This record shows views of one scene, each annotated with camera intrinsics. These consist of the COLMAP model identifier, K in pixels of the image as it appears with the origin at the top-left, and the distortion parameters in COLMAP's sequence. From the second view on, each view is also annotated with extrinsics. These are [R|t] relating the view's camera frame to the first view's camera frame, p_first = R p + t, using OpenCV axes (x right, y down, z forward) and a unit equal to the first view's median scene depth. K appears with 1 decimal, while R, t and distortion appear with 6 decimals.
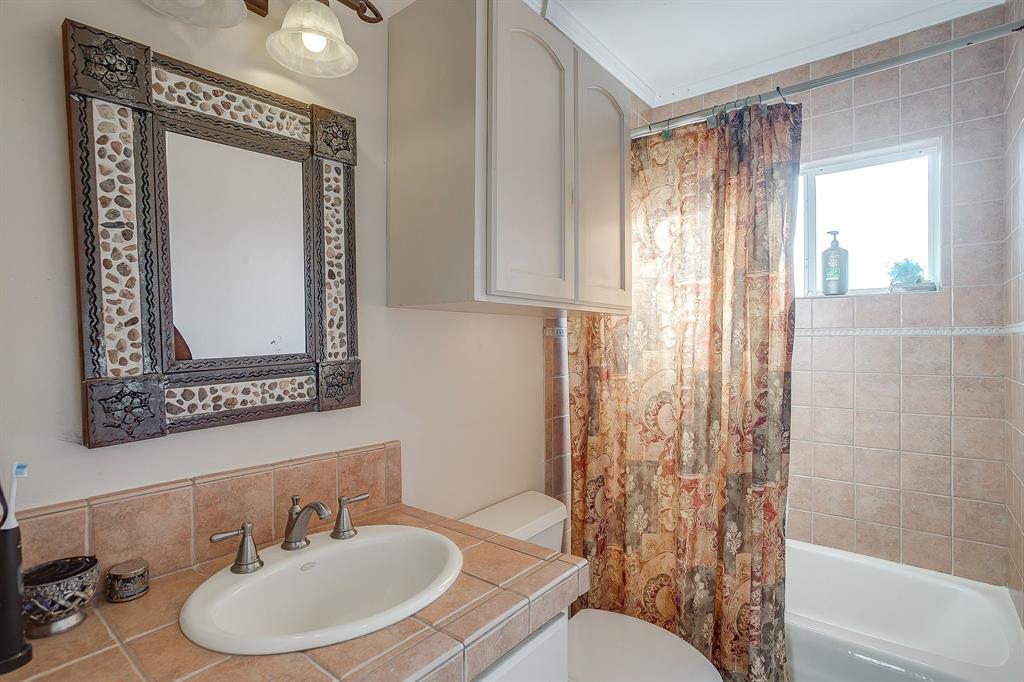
lens RADIAL K [[497.5, 0, 512.0], [0, 497.5, 341.0], [0, 0, 1]] dist [-0.052954, 0.037496]
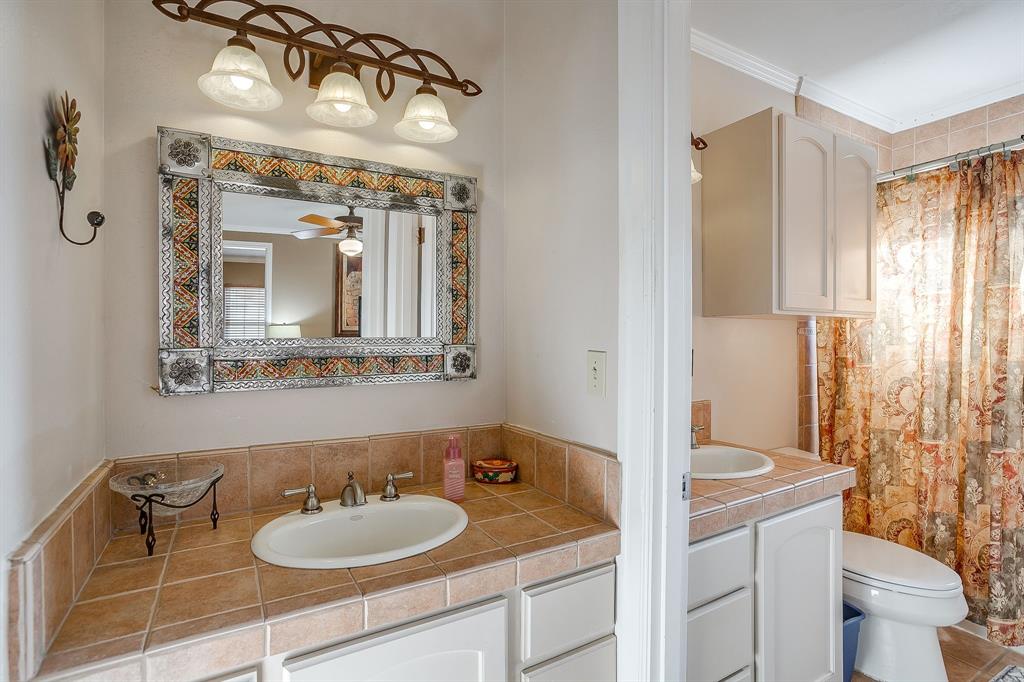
lens RADIAL K [[493.5, 0, 512.0], [0, 493.5, 341.0], [0, 0, 1]] dist [-0.026066, 0.017557]
pose [[0.934469, 0.002415, -0.356036, -0.213268], [-0.000764, 0.999988, 0.004778, 0.002514], [0.356043, -0.004193, 0.934460, -0.598289]]
